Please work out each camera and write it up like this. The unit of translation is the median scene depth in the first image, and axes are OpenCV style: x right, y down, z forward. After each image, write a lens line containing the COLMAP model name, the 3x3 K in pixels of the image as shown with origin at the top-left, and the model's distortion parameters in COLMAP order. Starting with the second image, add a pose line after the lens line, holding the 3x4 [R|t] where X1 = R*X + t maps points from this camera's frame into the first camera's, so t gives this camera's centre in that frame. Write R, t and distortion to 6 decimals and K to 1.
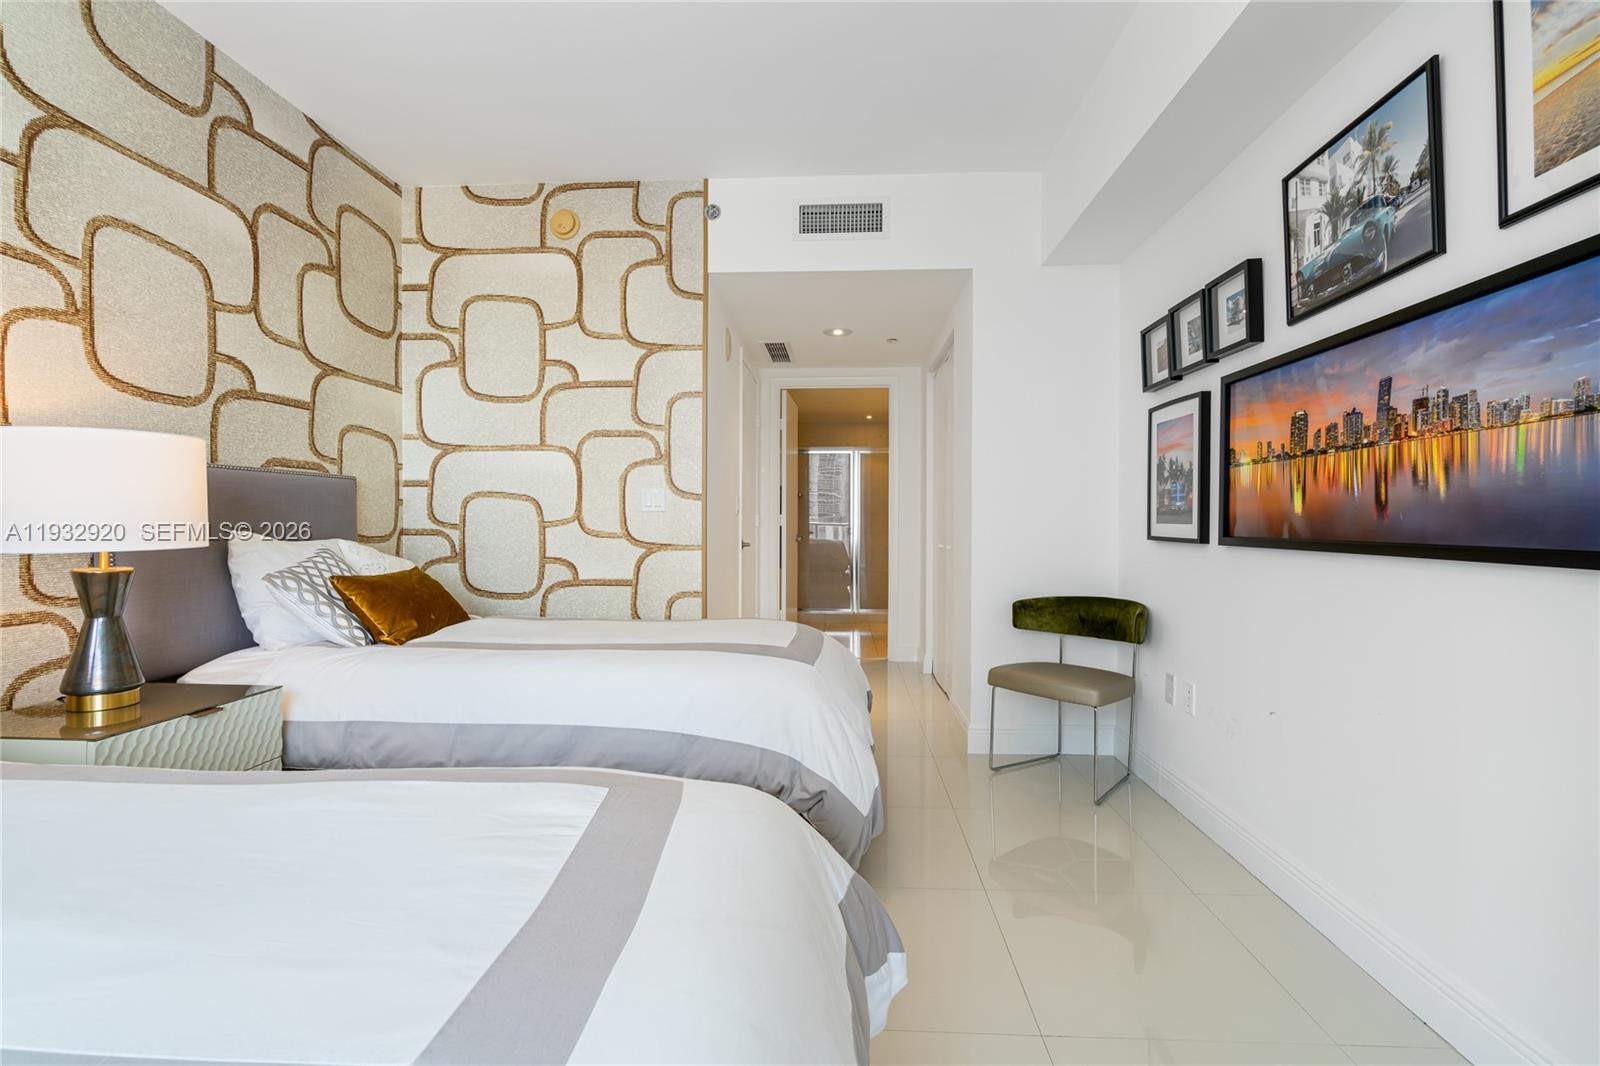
lens RADIAL K [[718.5, 0, 802.1], [0, 718.5, 527.4], [0, 0, 1]] dist [-0.013692, 0.009977]
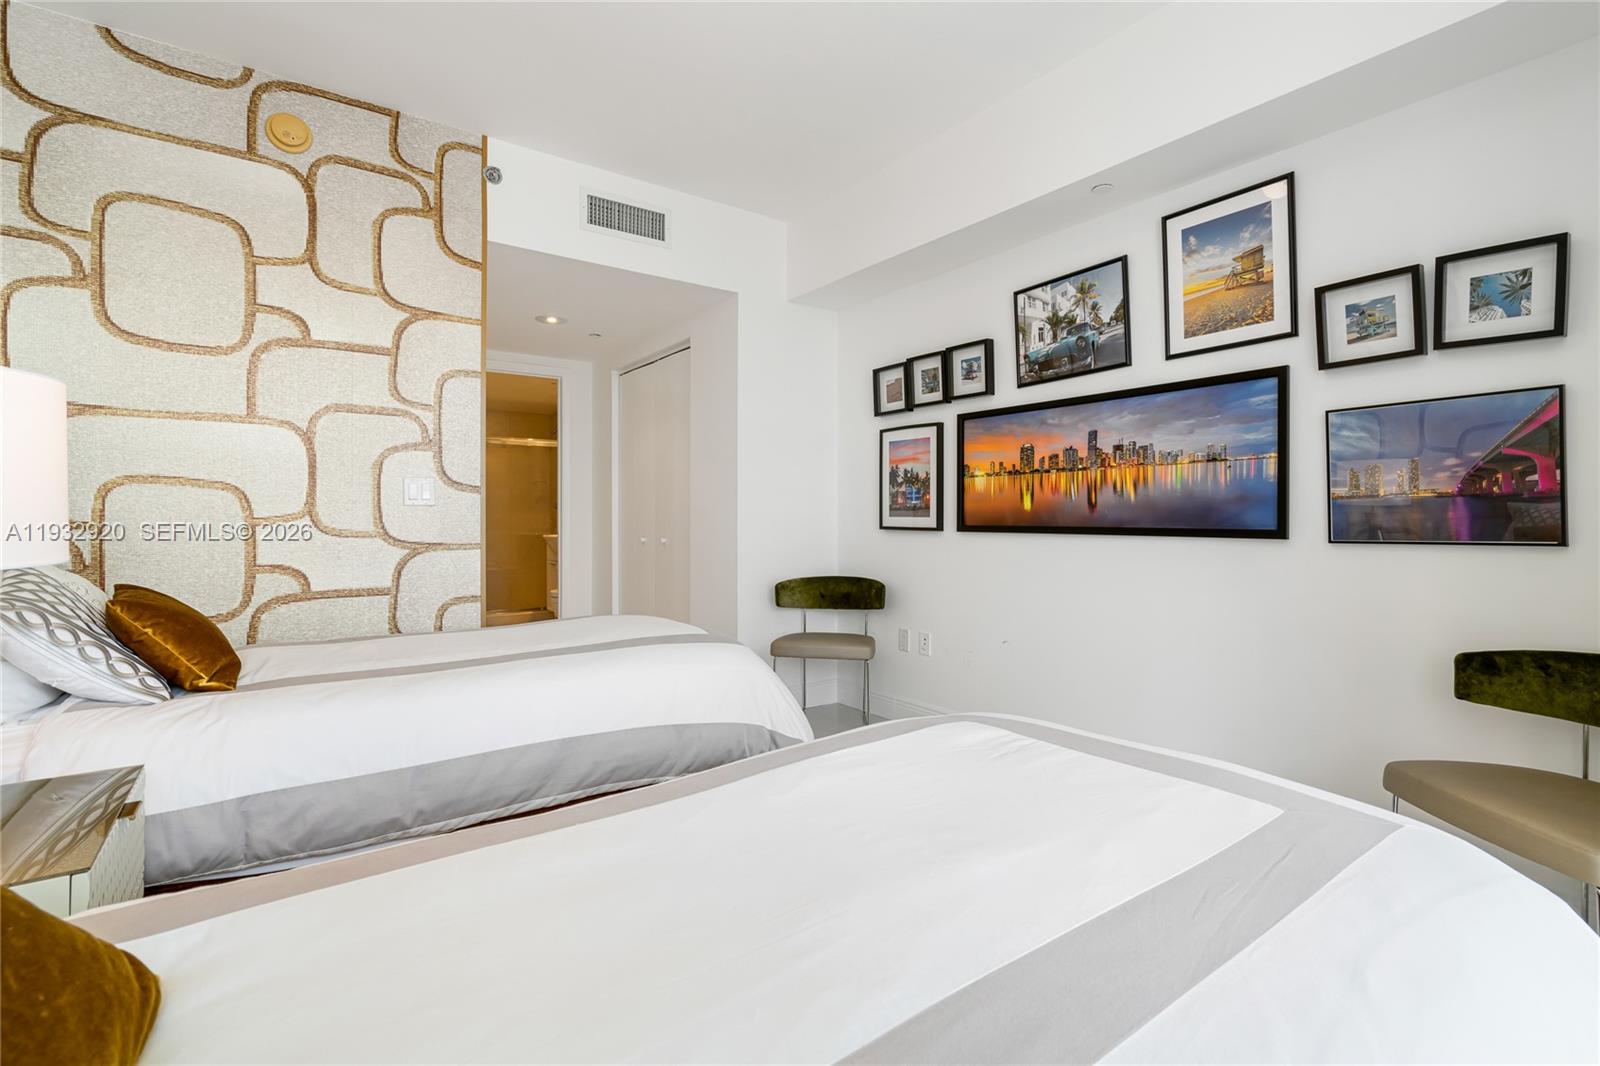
lens RADIAL K [[727.7, 0, 801.4], [0, 727.7, 512.3], [0, 0, 1]] dist [0.000004, 0.000858]
pose [[0.776124, -0.000313, 0.630580, -0.606891], [0.008766, 0.999909, -0.010293, -0.001844], [-0.630519, 0.013516, 0.776056, 0.071461]]
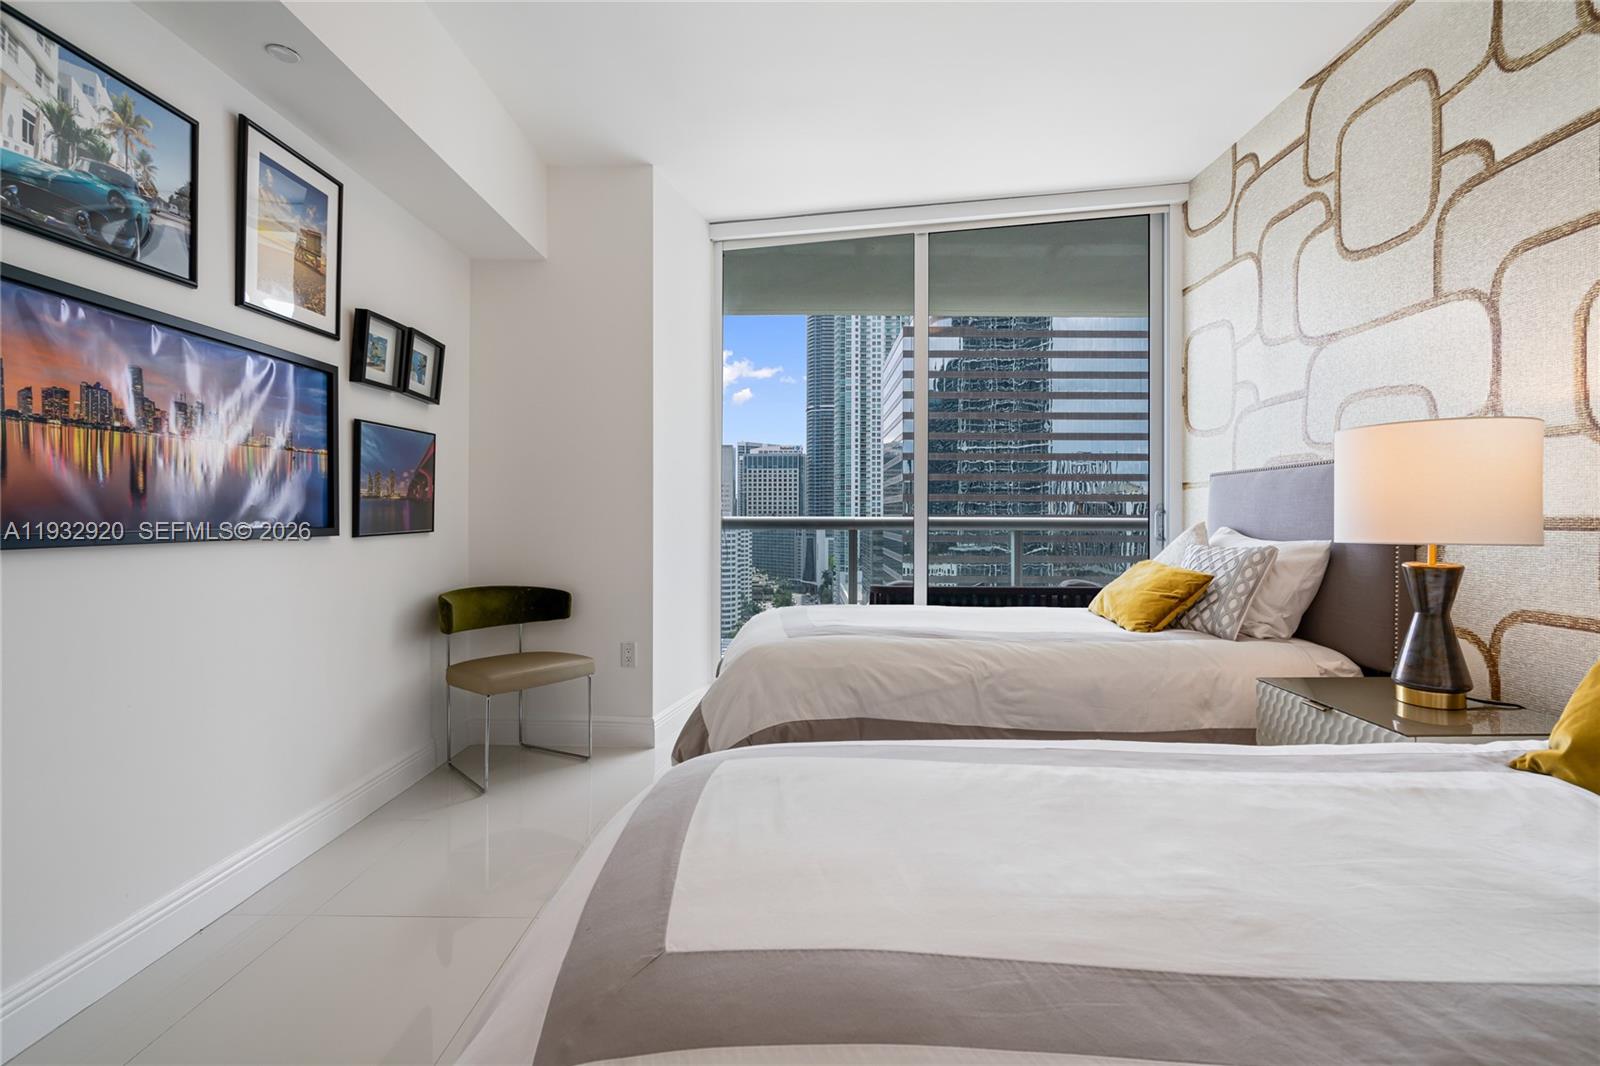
lens RADIAL K [[727.7, 0, 801.4], [0, 727.7, 512.3], [0, 0, 1]] dist [0.000004, 0.000858]
pose [[-0.999173, -0.000712, -0.040653, -0.052349], [-0.000886, 0.999990, 0.004271, -0.007977], [0.040650, 0.004303, -0.999164, 1.527815]]
